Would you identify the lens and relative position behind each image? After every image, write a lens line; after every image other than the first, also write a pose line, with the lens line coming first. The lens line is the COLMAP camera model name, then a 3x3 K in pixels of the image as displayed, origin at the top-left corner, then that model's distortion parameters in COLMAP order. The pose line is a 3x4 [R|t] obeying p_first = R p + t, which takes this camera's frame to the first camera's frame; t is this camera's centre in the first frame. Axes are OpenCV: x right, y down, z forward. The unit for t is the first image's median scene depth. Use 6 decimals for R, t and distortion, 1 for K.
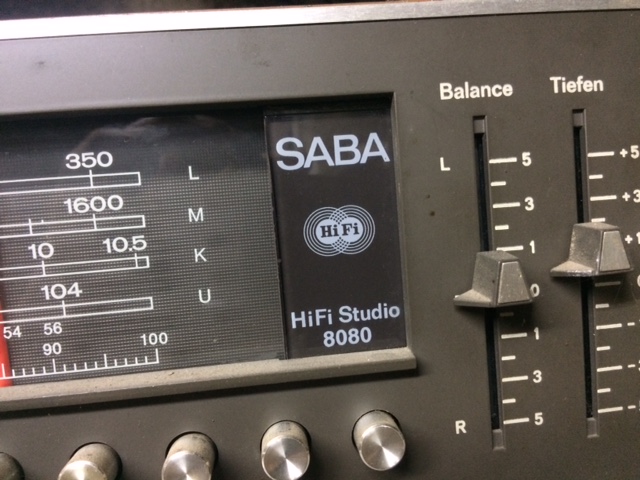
lens RADIAL K [[520.7, 0, 320.0], [0, 520.7, 240.0], [0, 0, 1]] dist [0.073393, -0.108090]
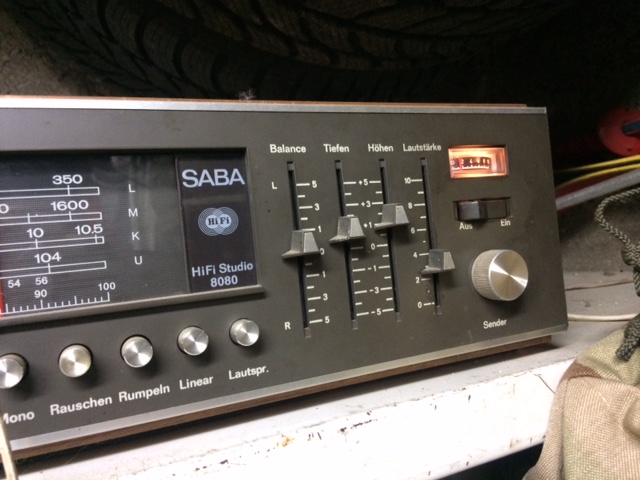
lens RADIAL K [[520.7, 0, 320.0], [0, 520.7, 240.0], [0, 0, 1]] dist [0.073393, -0.108090]
pose [[0.951150, -0.014154, 0.308404, -0.188679], [0.046098, 0.994261, -0.096538, 0.239324], [-0.305268, 0.106038, 0.946344, -0.817459]]
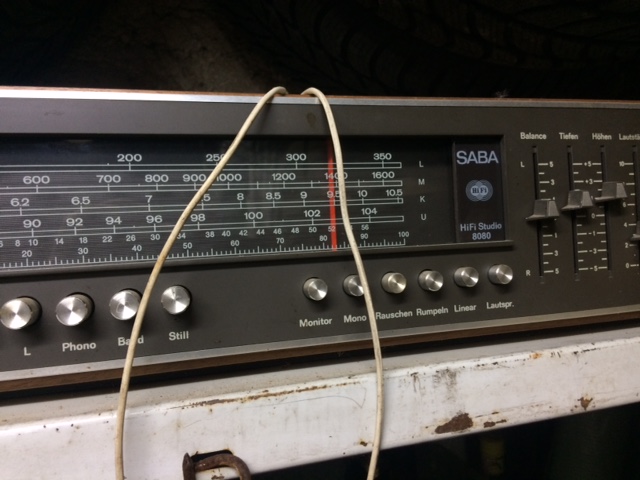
lens RADIAL K [[520.7, 0, 320.0], [0, 520.7, 240.0], [0, 0, 1]] dist [0.073393, -0.108090]
pose [[0.984767, 0.023114, 0.172336, -1.097428], [-0.008262, 0.996226, -0.086406, 0.424136], [-0.173683, 0.083666, 0.981241, -1.215863]]
